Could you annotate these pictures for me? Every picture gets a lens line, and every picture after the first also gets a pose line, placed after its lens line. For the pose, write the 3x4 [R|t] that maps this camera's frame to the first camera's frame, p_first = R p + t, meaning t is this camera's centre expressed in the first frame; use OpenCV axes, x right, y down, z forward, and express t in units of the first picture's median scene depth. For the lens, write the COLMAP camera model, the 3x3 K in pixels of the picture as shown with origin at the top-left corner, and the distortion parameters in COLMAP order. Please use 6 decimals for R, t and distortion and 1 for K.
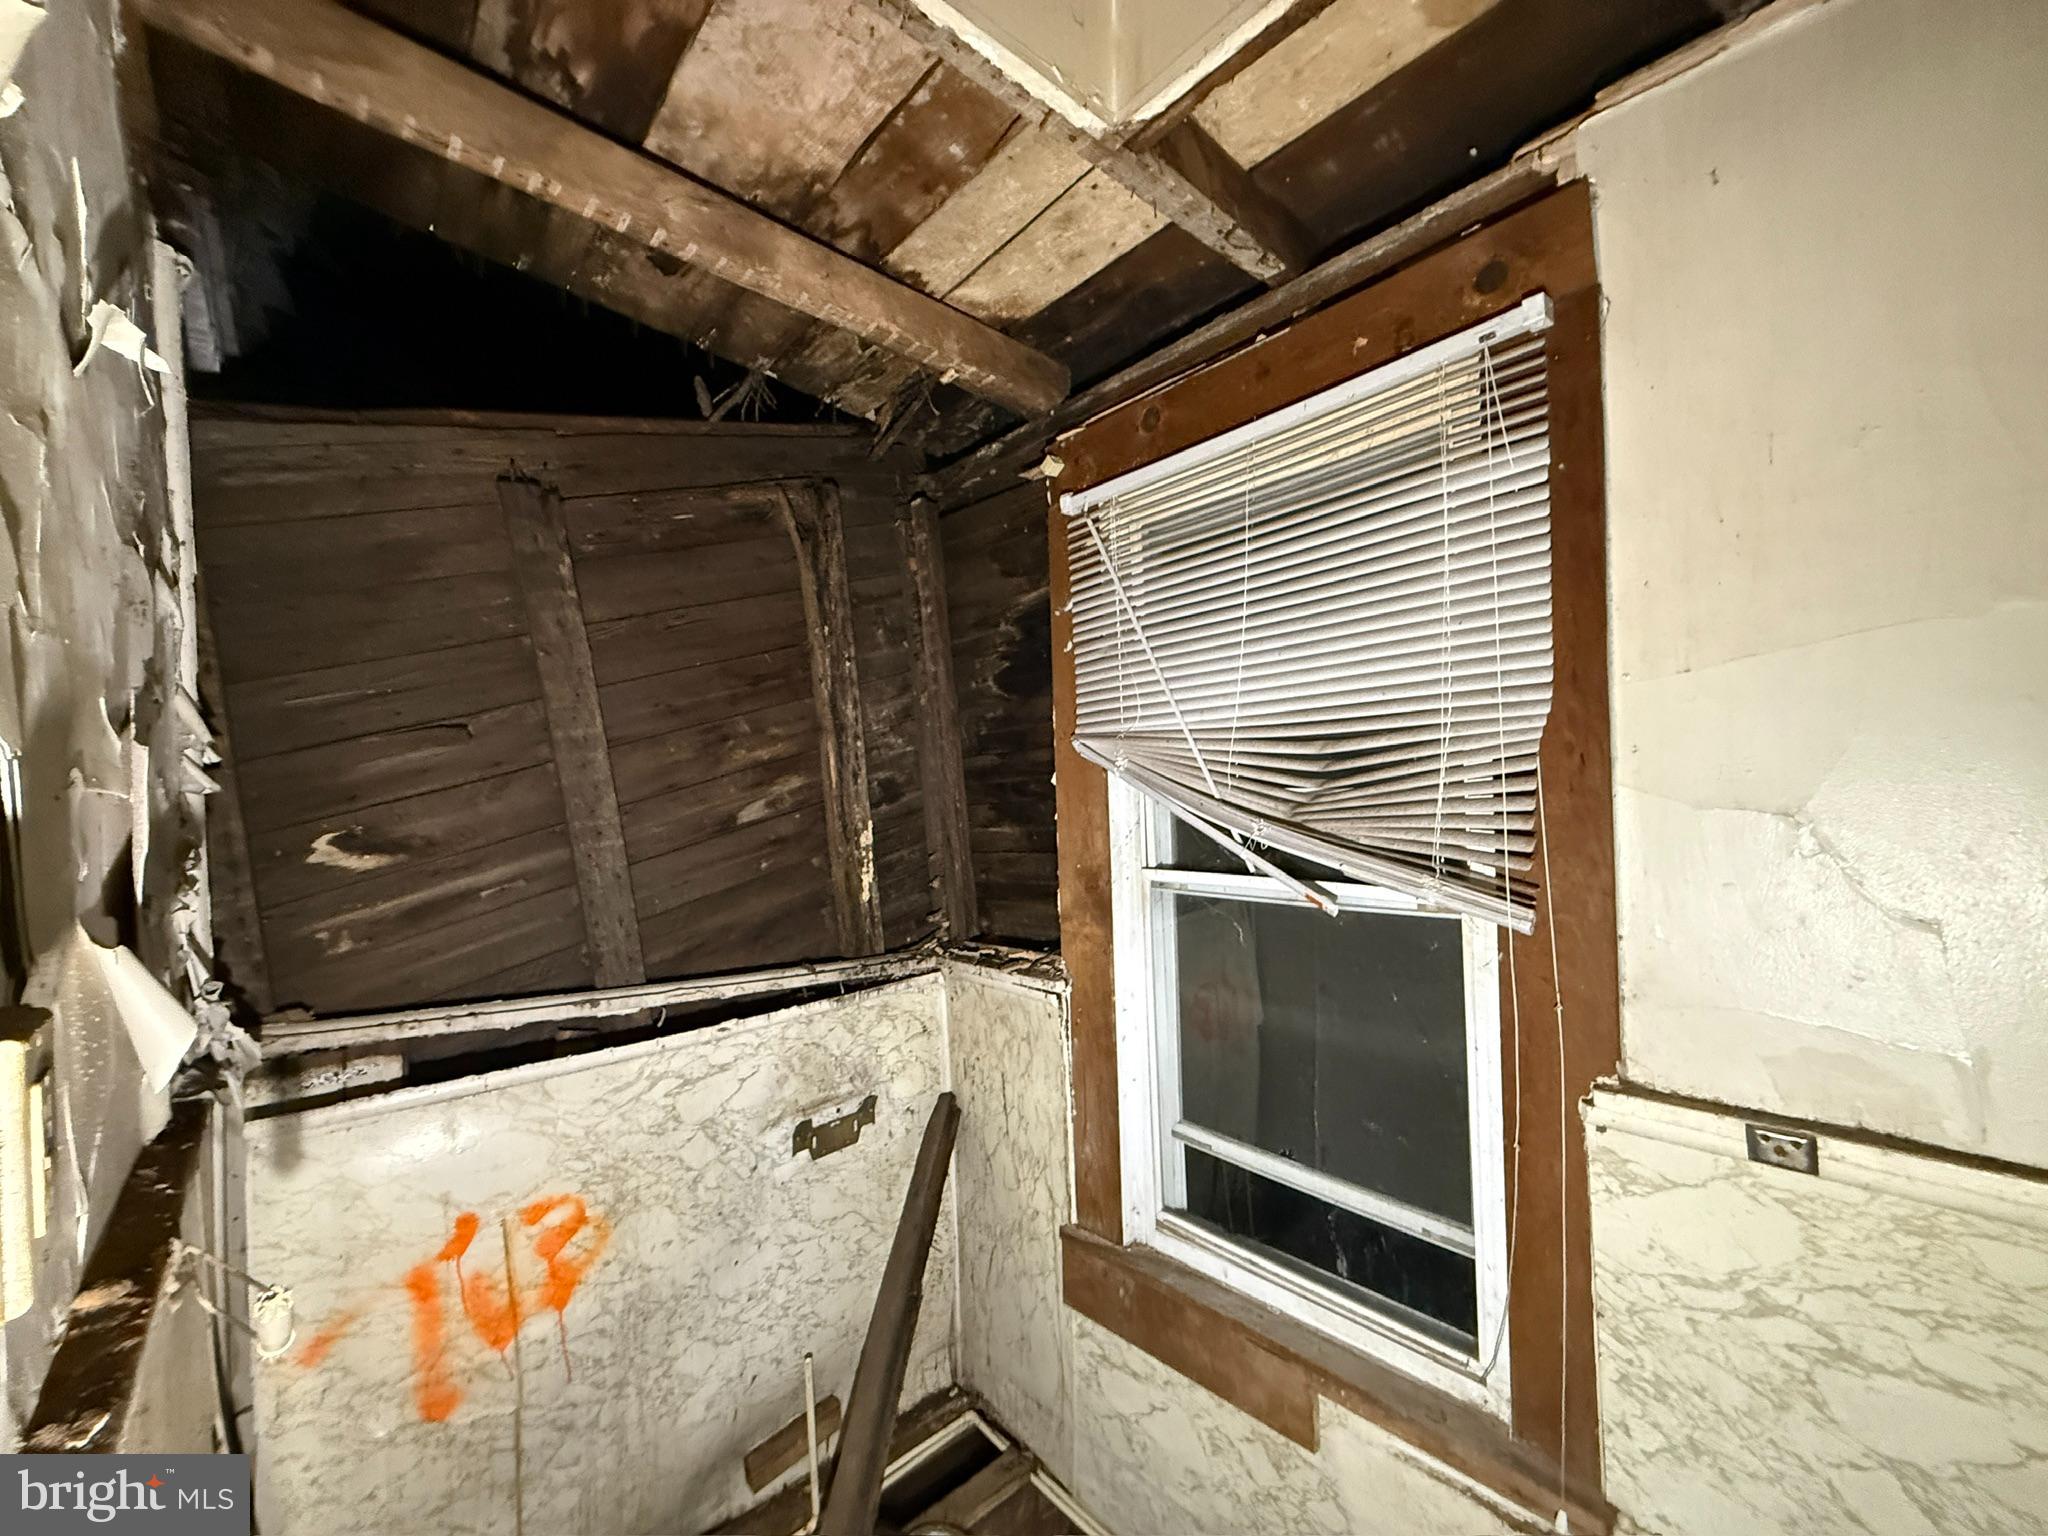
lens RADIAL K [[808.1, 0, 1022.0], [0, 808.1, 768.3], [0, 0, 1]] dist [-0.002499, 0.000166]
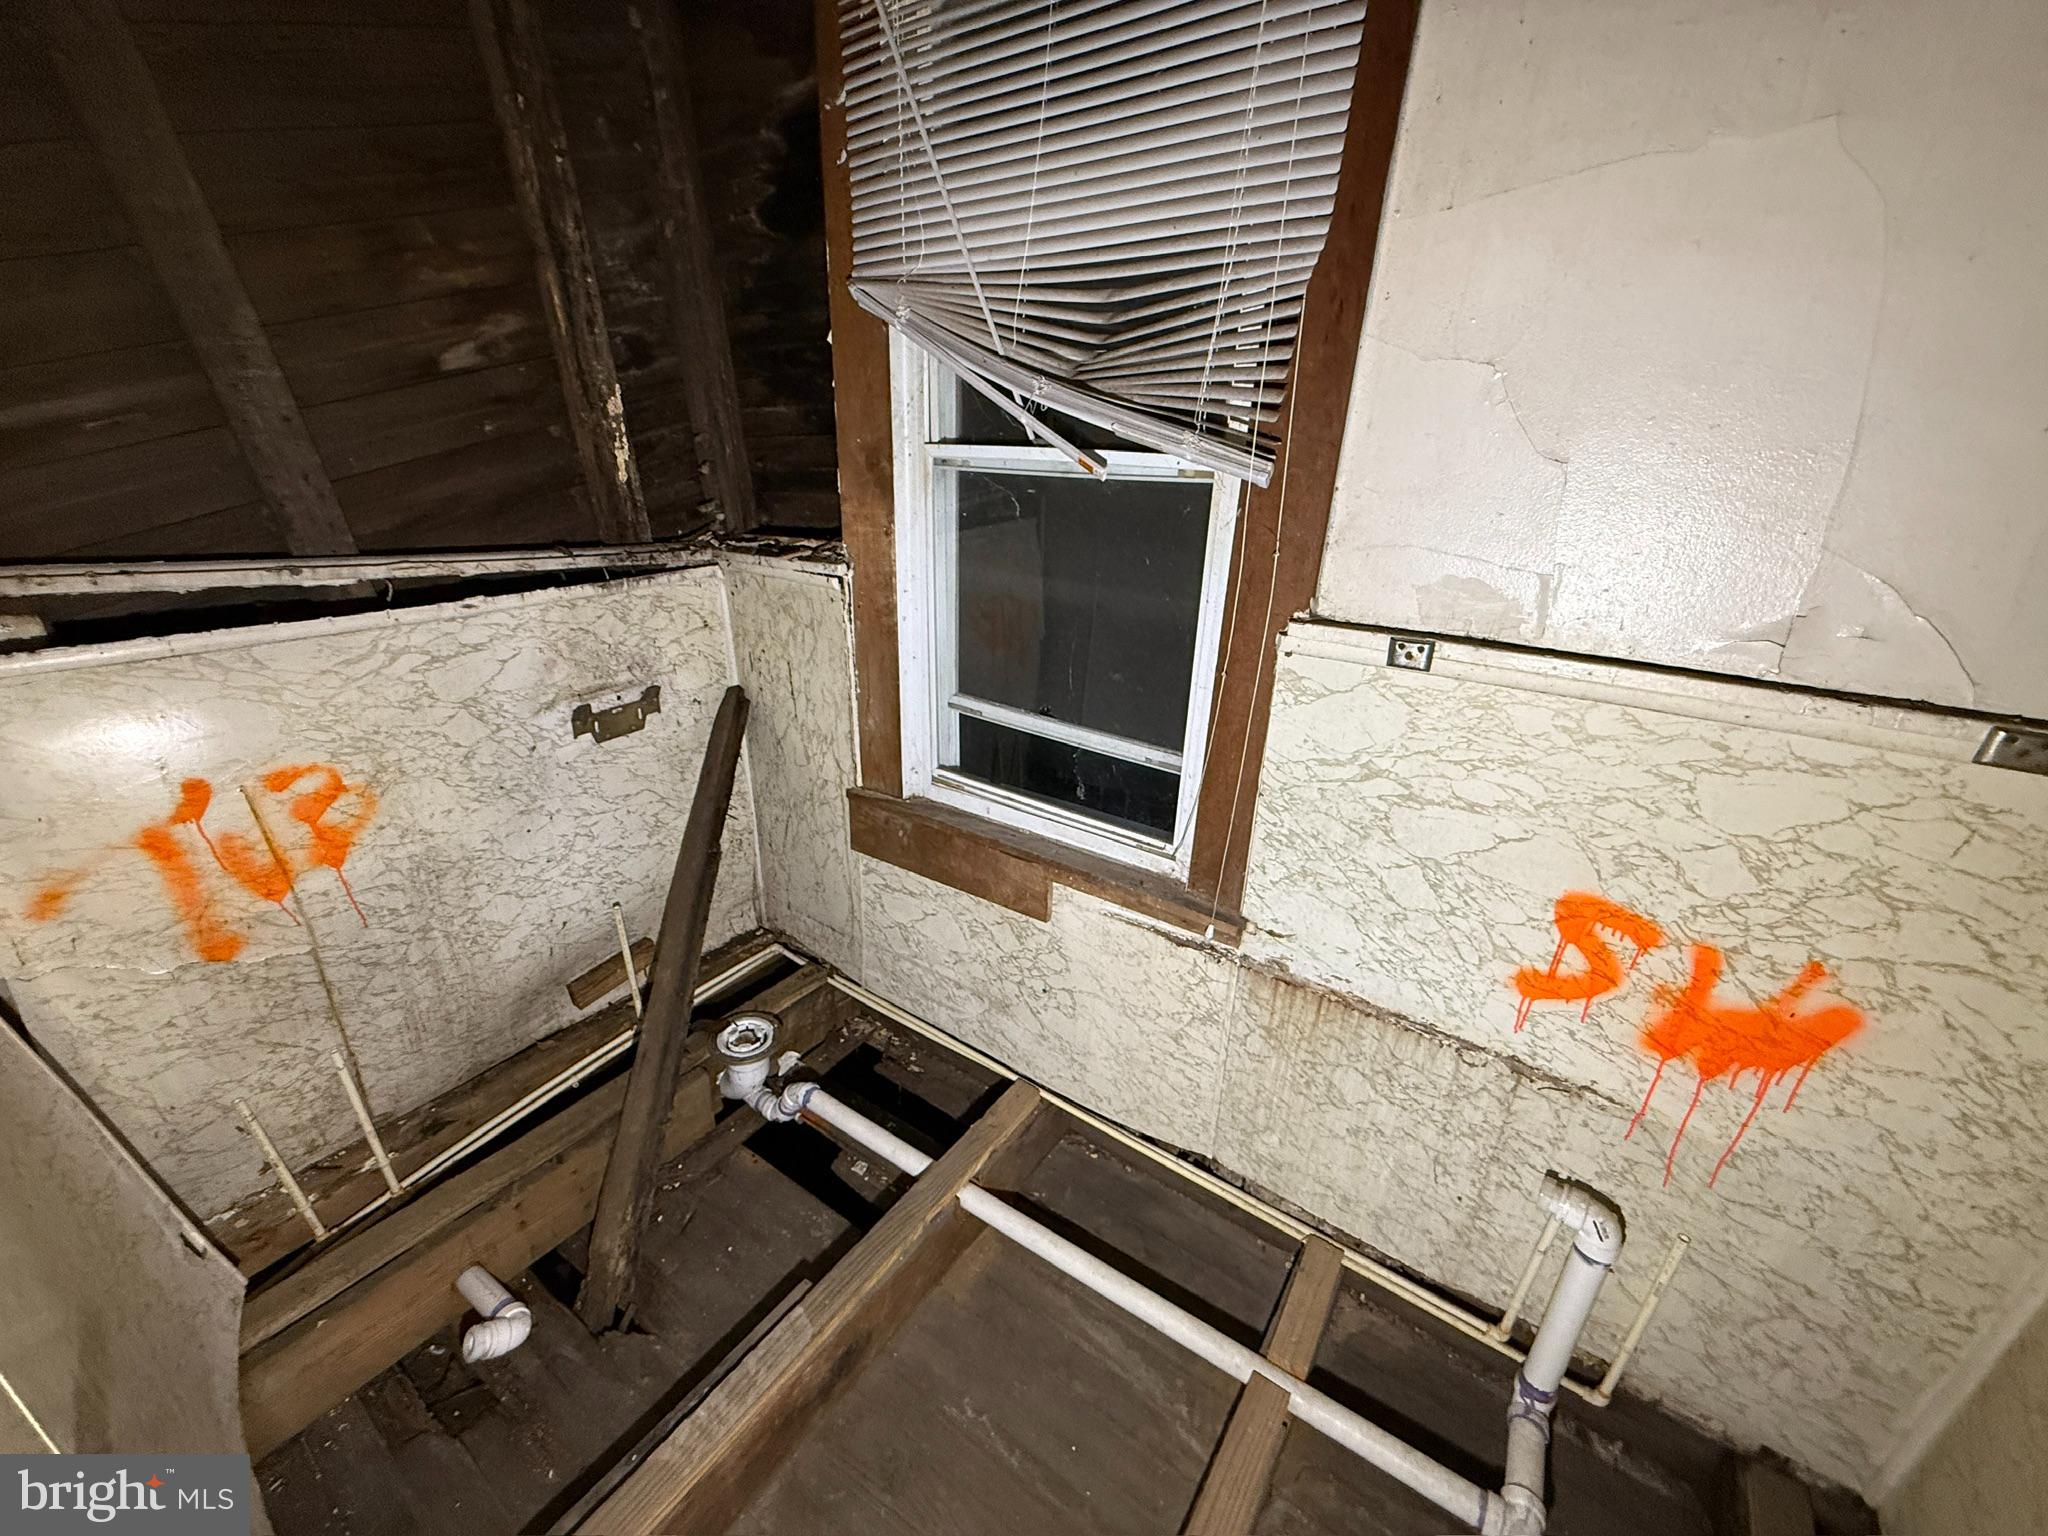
lens RADIAL K [[808.1, 0, 1020.0], [0, 808.1, 764.7], [0, 0, 1]] dist [-0.002499, 0.000166]
pose [[0.973024, -0.030856, 0.228632, 0.028645], [-0.062327, 0.919007, 0.389283, 0.098804], [-0.222126, -0.393031, 0.892293, -0.035843]]
